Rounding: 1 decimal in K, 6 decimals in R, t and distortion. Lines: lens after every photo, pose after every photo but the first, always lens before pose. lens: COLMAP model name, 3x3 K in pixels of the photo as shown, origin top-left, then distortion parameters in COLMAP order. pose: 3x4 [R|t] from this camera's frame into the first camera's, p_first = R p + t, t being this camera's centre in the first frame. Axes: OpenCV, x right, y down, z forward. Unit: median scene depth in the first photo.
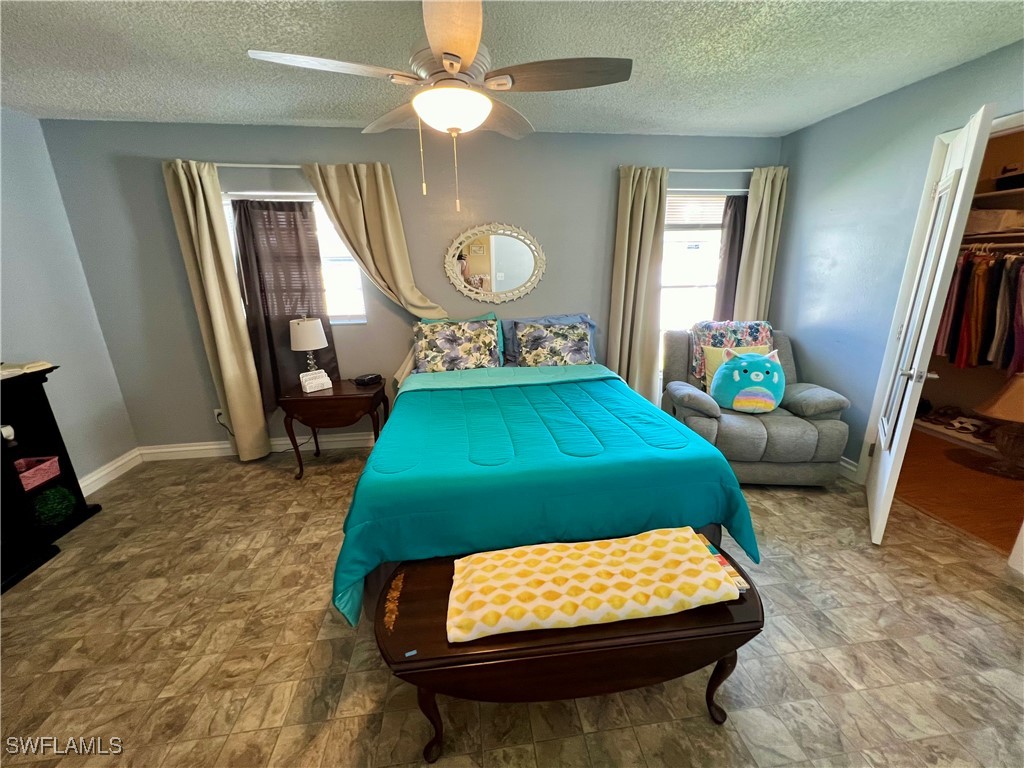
lens RADIAL K [[409.8, 0, 511.1], [0, 409.8, 384.3], [0, 0, 1]] dist [-0.002153, -0.000247]
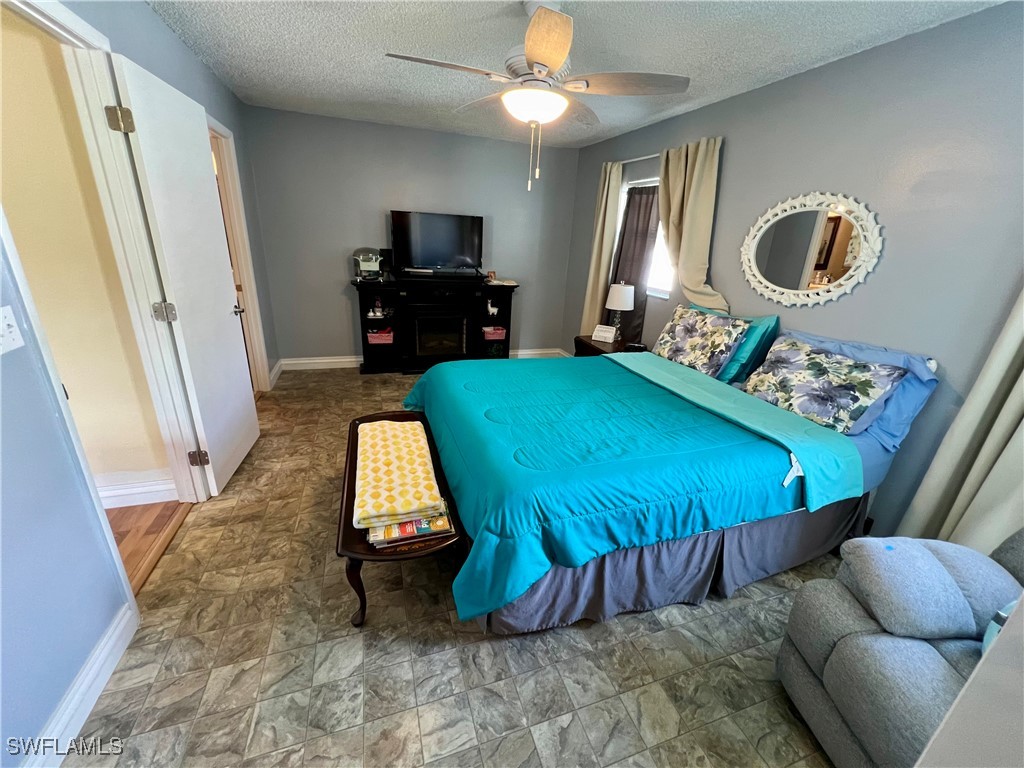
lens RADIAL K [[409.8, 0, 513.1], [0, 409.8, 384.0], [0, 0, 1]] dist [-0.002153, -0.000247]
pose [[0.204224, 0.358665, -0.910852, 0.647016], [-0.329906, 0.901249, 0.280914, -0.127596], [0.921659, 0.243126, 0.302382, 0.403685]]
